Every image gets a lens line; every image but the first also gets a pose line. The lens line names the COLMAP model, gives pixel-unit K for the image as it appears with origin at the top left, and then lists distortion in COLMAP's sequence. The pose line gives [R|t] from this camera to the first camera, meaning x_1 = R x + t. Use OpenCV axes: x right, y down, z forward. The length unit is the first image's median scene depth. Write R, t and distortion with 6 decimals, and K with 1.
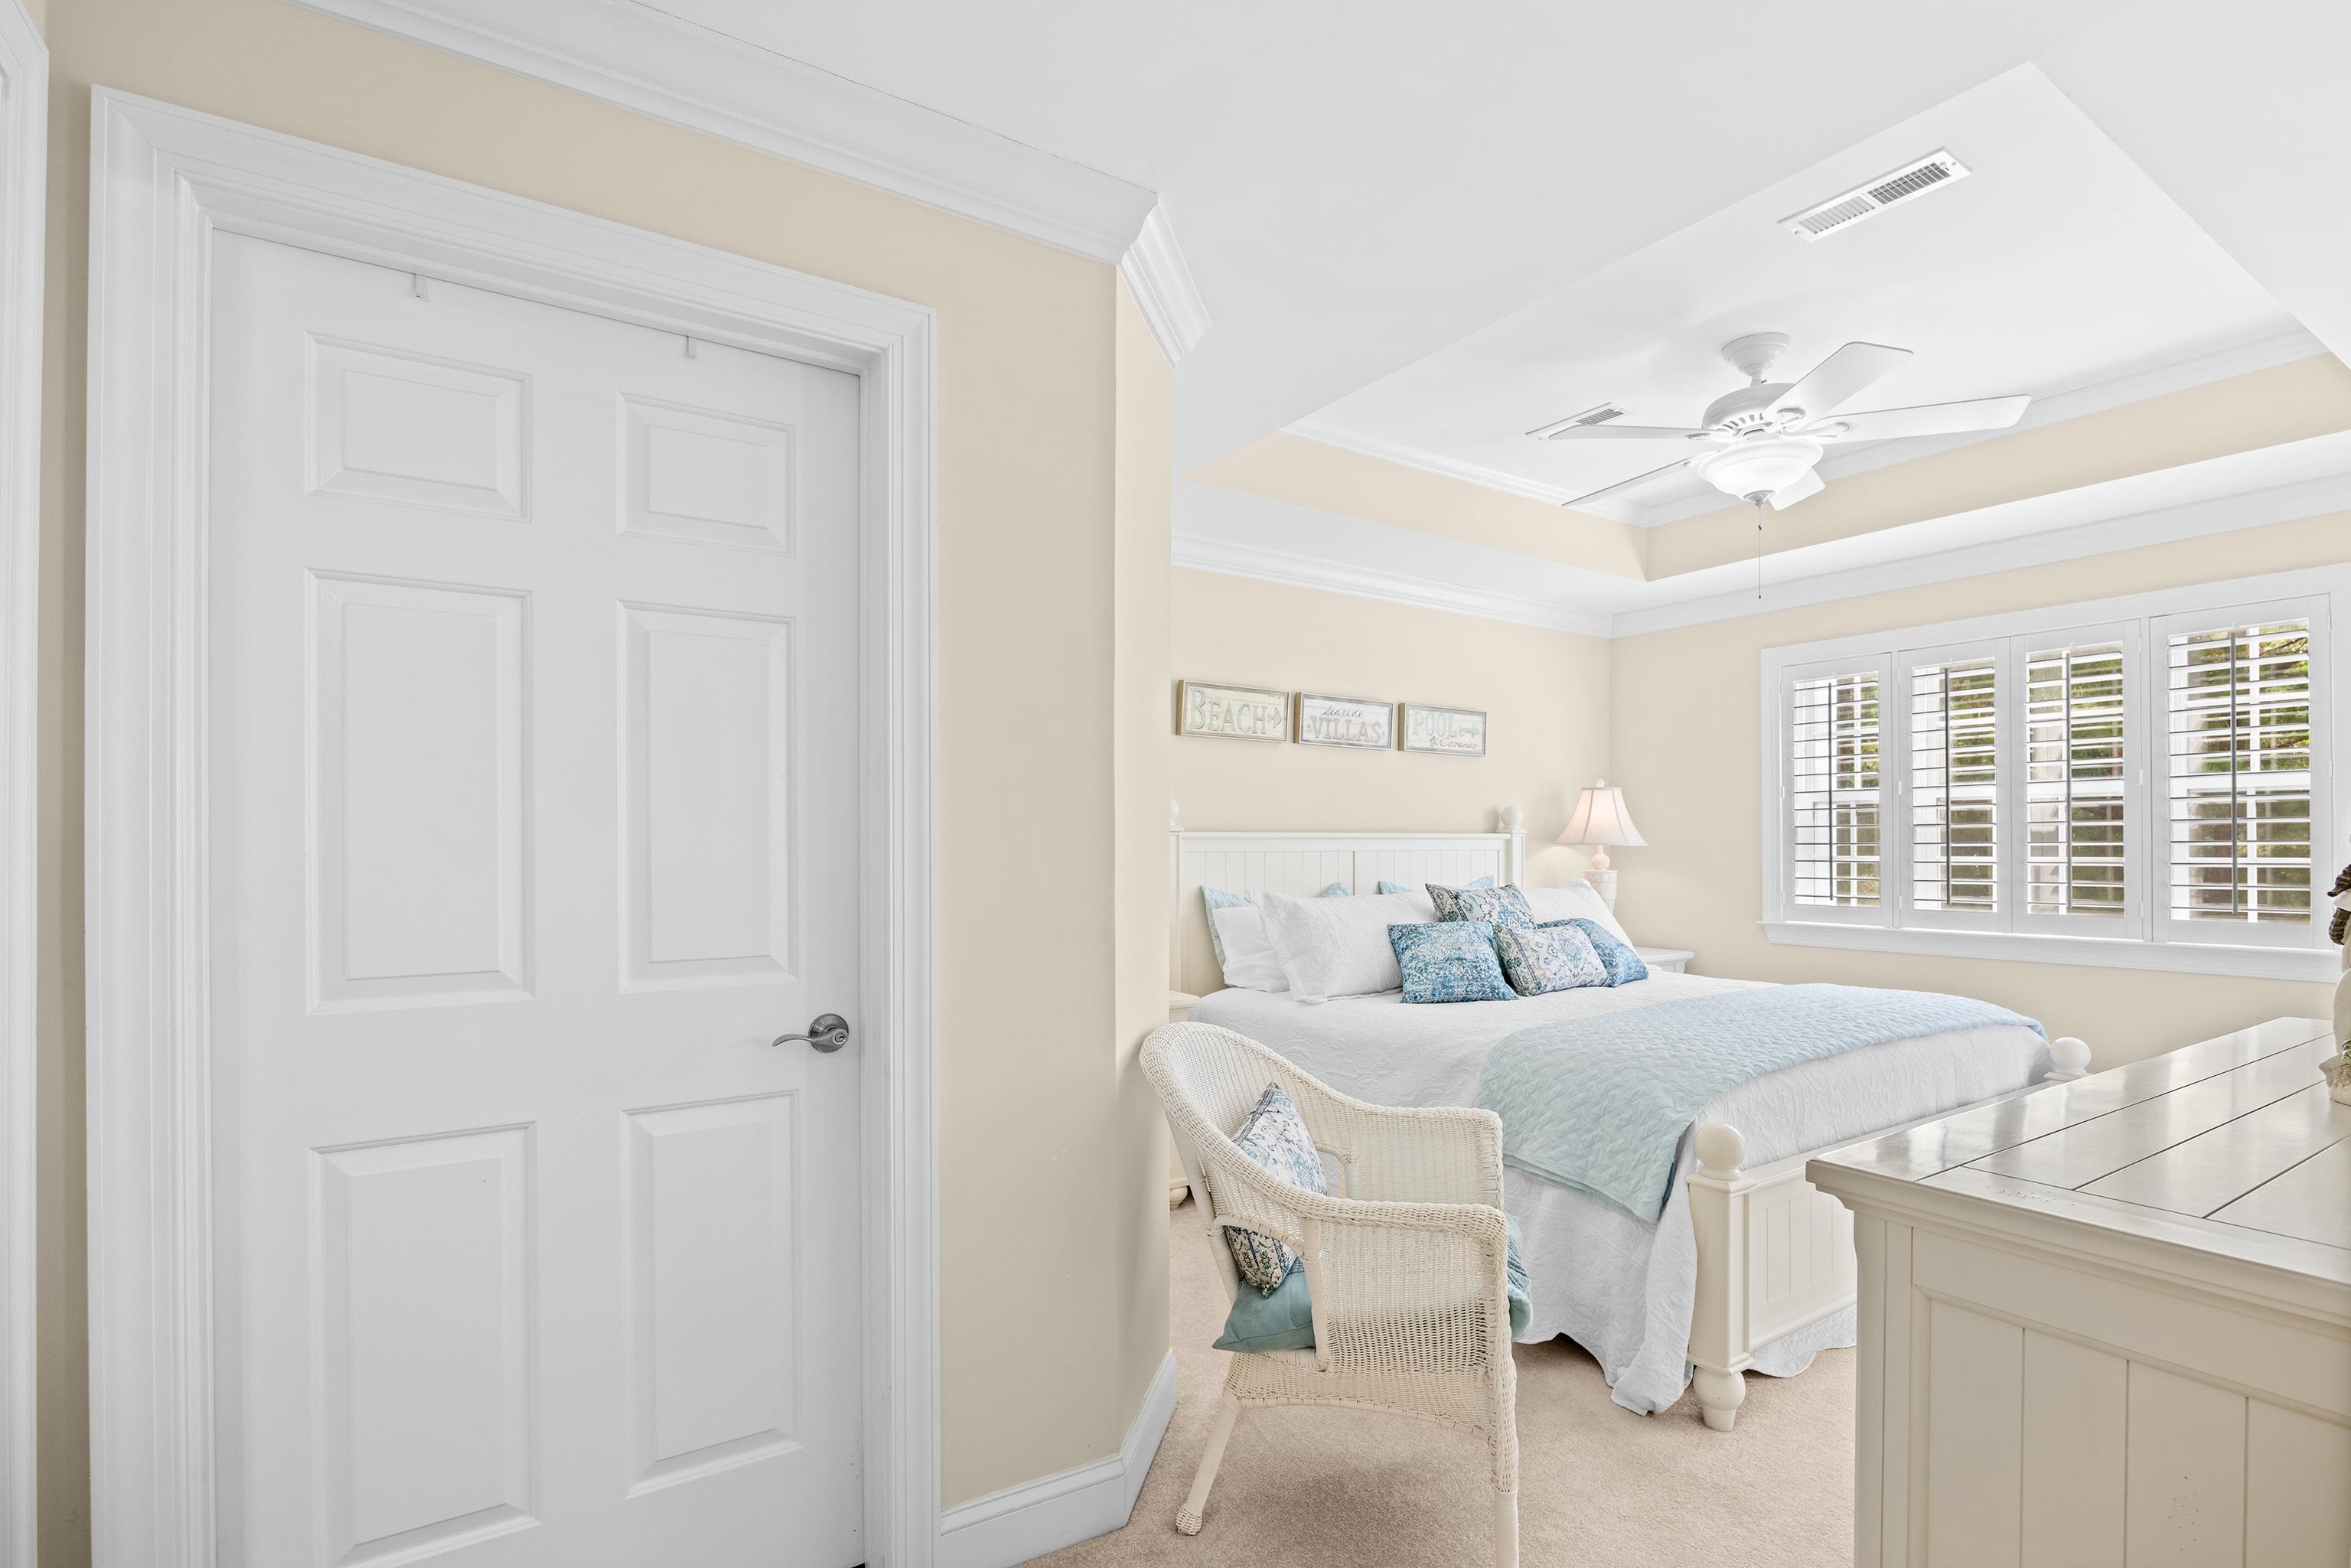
lens RADIAL K [[1110.6, 0, 1175.6], [0, 1110.6, 838.7], [0, 0, 1]] dist [-0.017270, 0.004040]
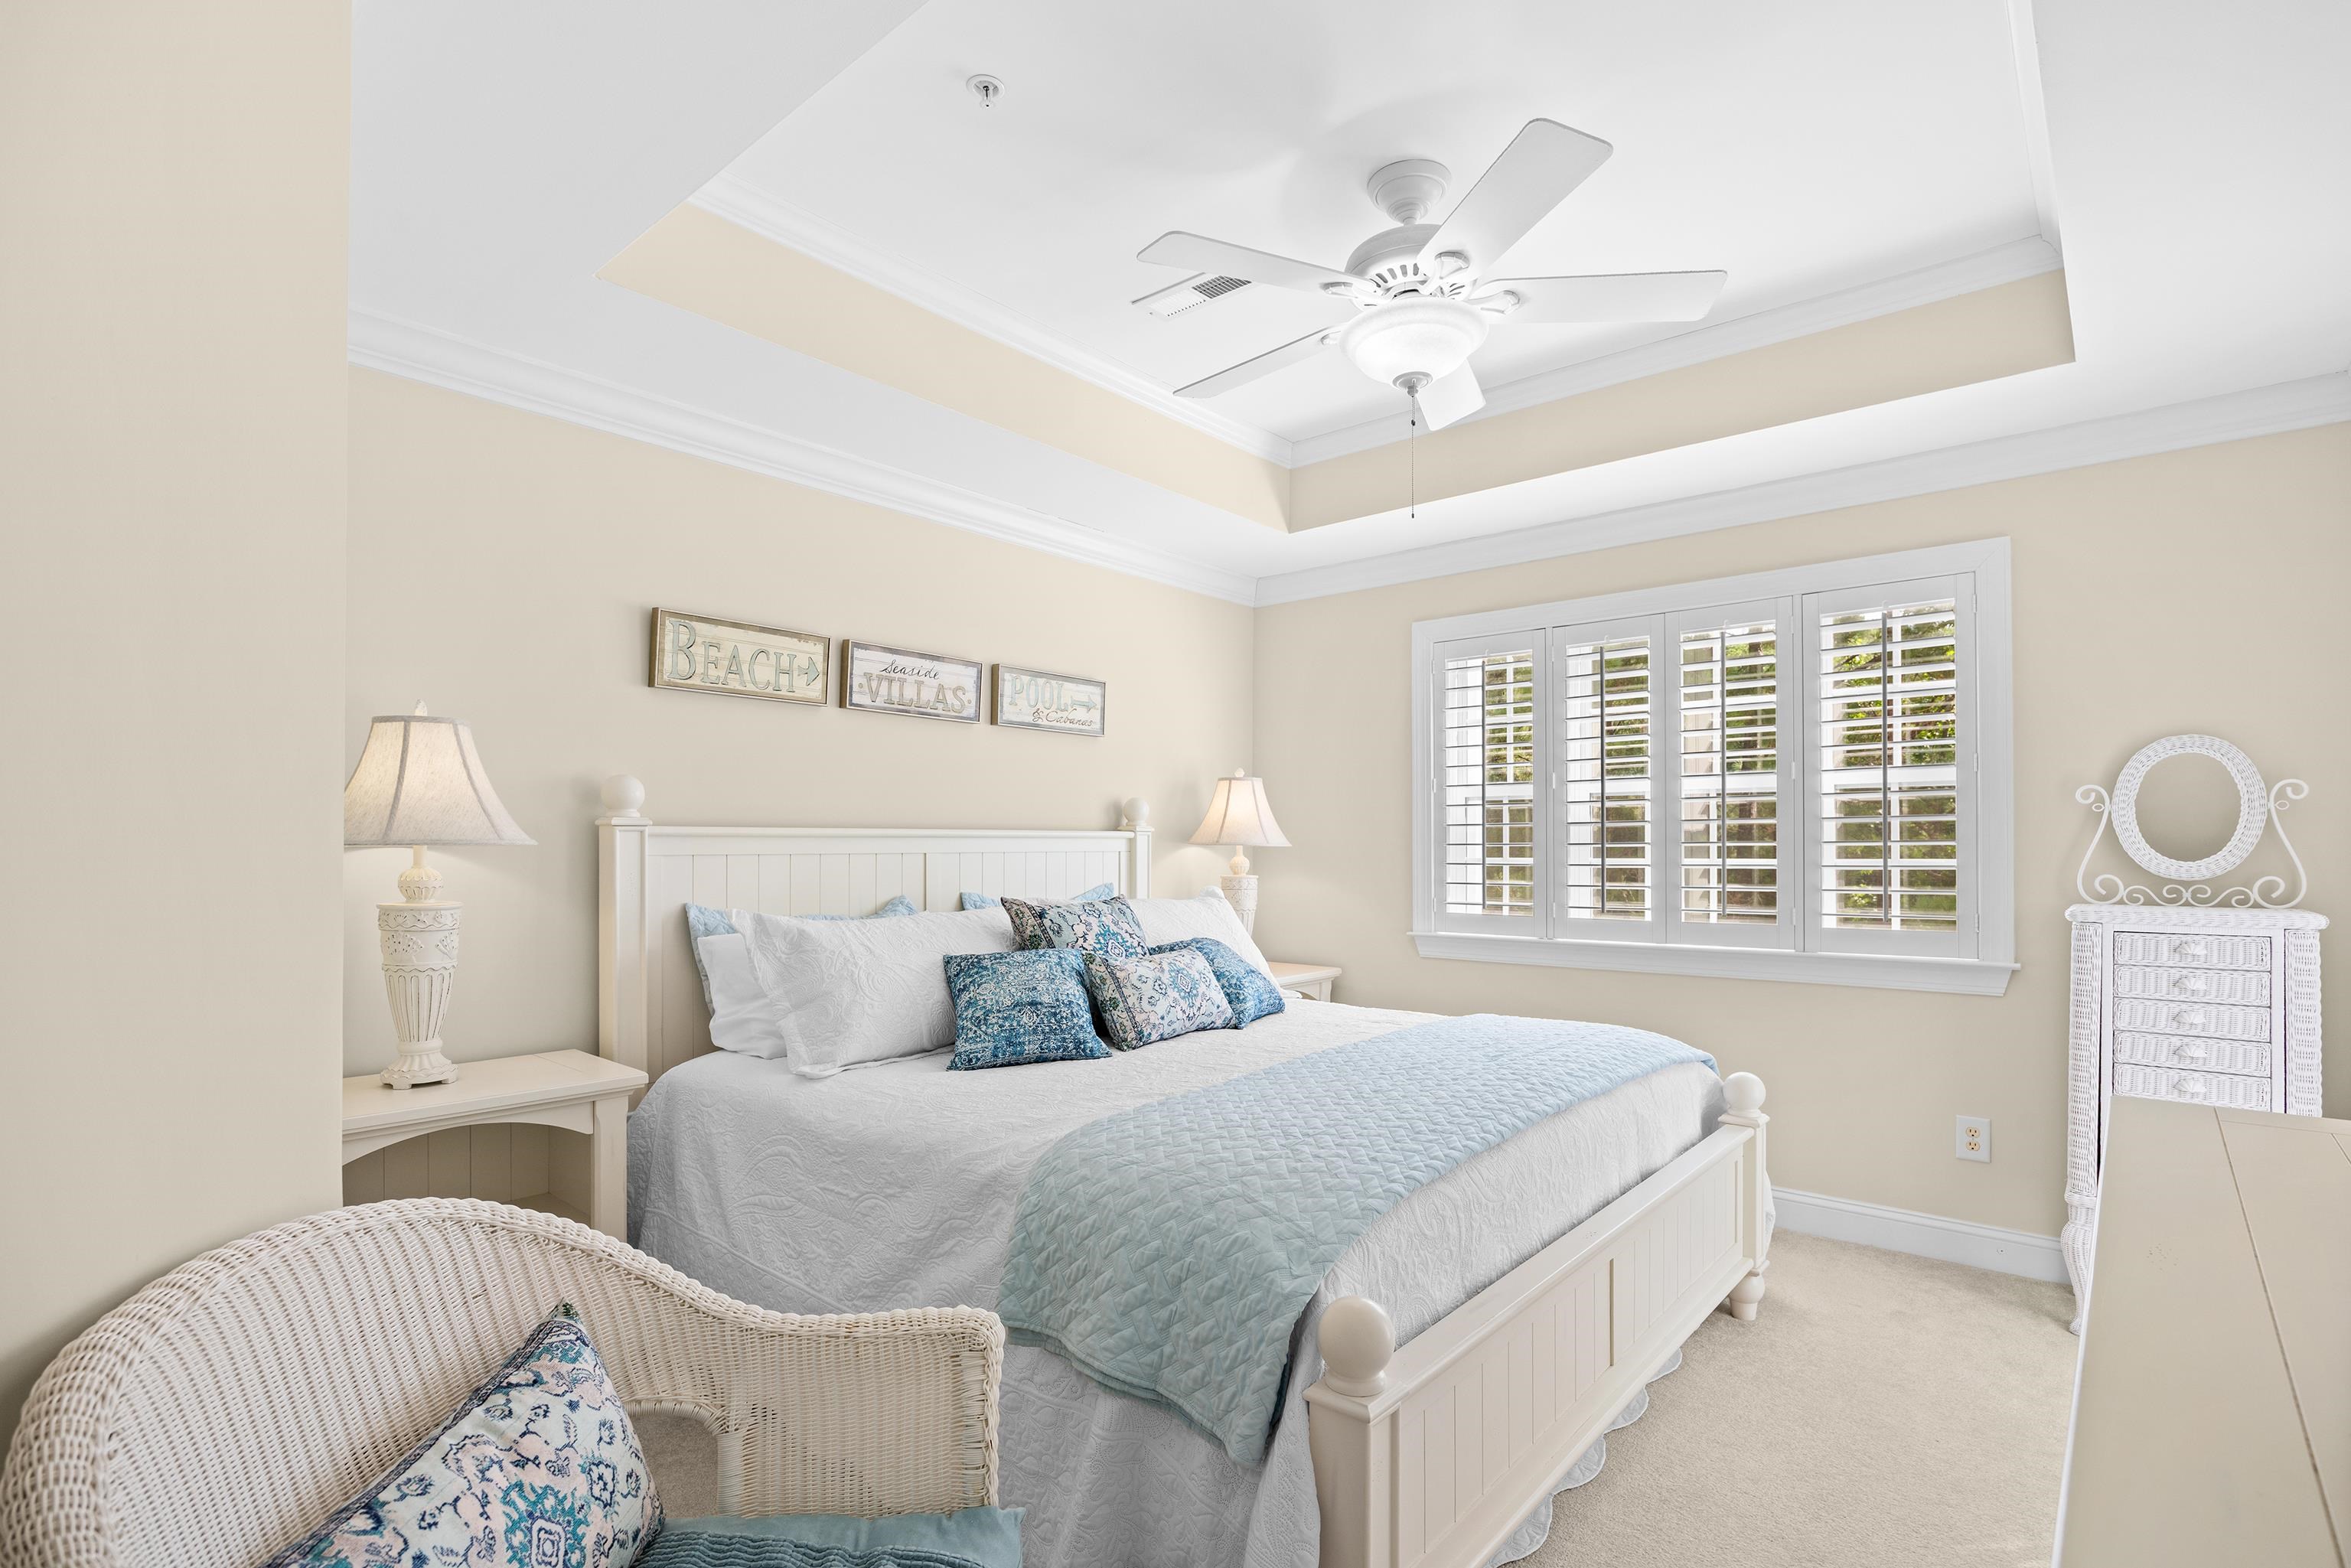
lens RADIAL K [[1110.6, 0, 1175.6], [0, 1110.6, 838.7], [0, 0, 1]] dist [-0.017270, 0.004040]
pose [[0.961156, 0.001787, 0.276001, 0.137539], [-0.001689, 0.999998, -0.000593, 0.001508], [-0.276002, 0.000103, 0.961157, 0.265204]]
